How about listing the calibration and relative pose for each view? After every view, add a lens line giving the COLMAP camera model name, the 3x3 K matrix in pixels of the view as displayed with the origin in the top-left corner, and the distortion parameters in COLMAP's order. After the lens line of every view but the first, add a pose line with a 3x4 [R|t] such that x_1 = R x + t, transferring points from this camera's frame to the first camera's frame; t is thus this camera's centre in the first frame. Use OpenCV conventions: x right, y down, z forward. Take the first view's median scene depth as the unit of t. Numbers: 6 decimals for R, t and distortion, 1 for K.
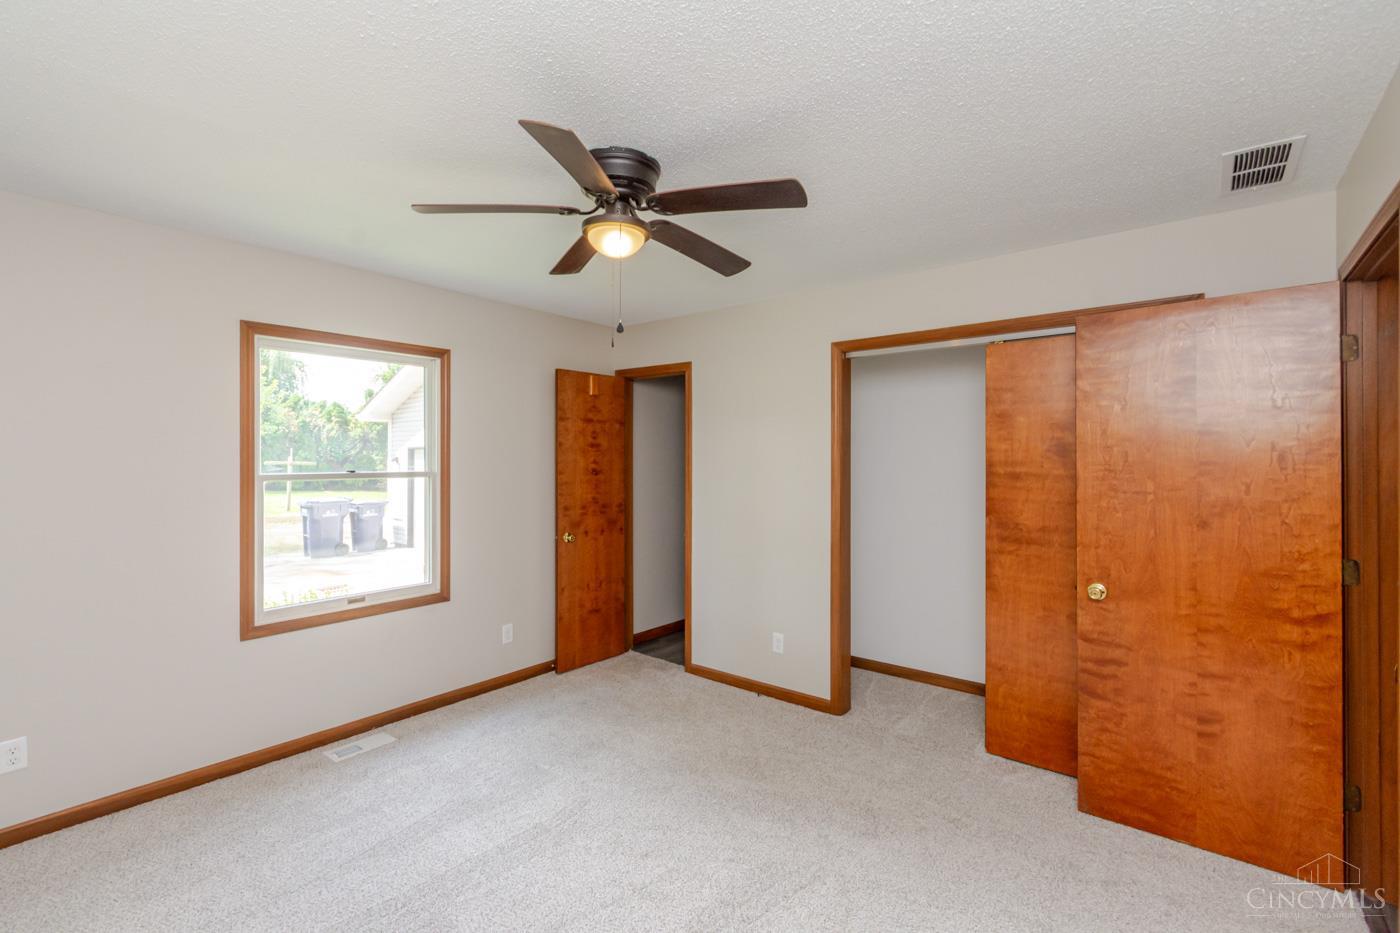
lens RADIAL K [[615.4, 0, 686.6], [0, 615.4, 467.8], [0, 0, 1]] dist [-0.001988, -0.000755]
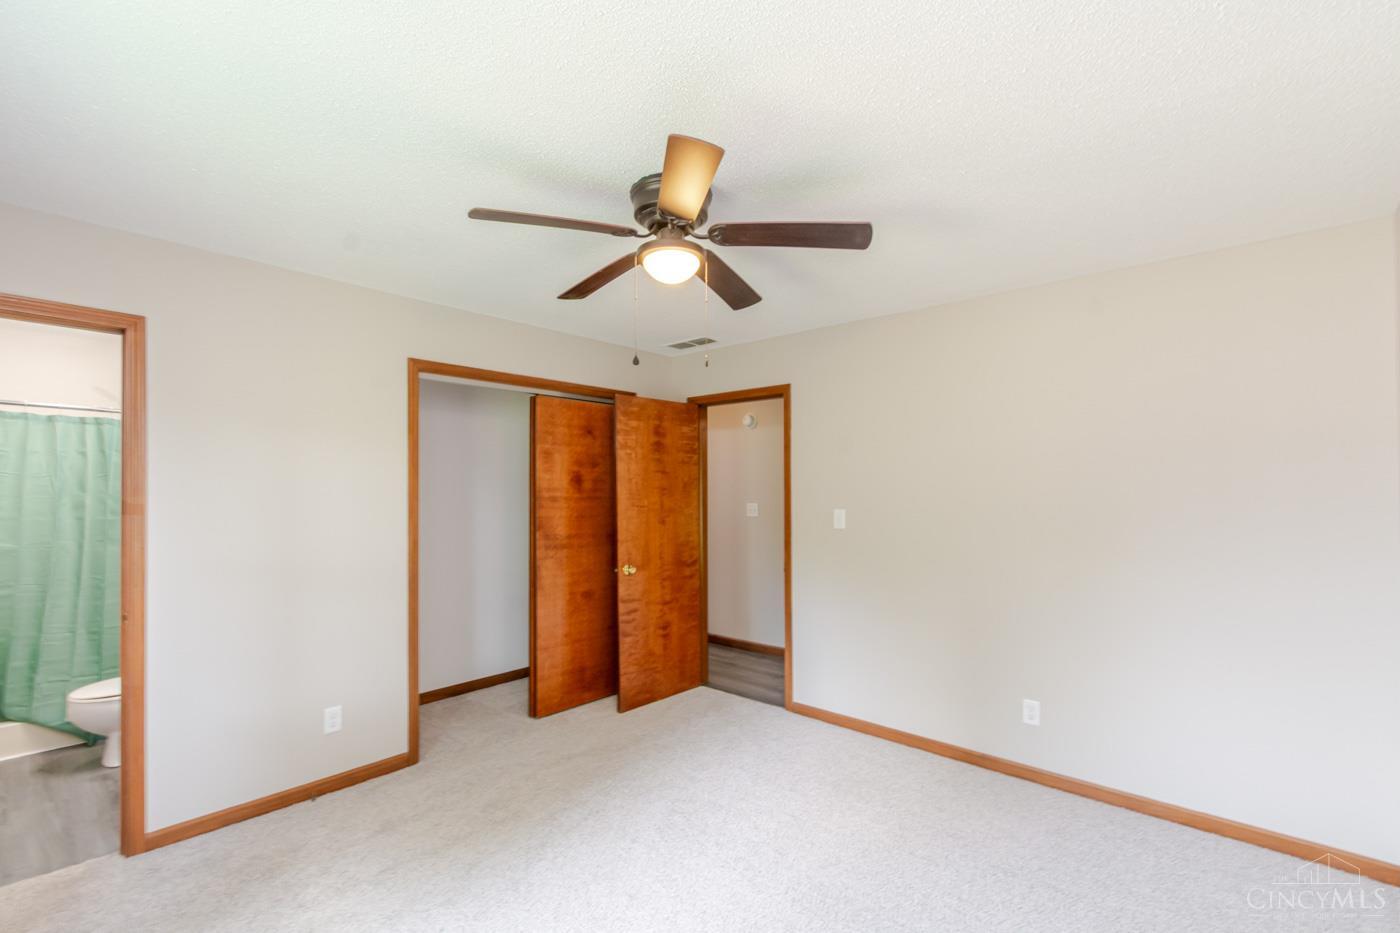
lens RADIAL K [[627.1, 0, 685.1], [0, 627.1, 493.2], [0, 0, 1]] dist [0.002780, 0.000531]
pose [[0.044351, -0.003136, 0.999011, -0.949398], [0.013087, 0.999911, 0.002557, 0.001008], [-0.998930, 0.012961, 0.044389, 0.774302]]
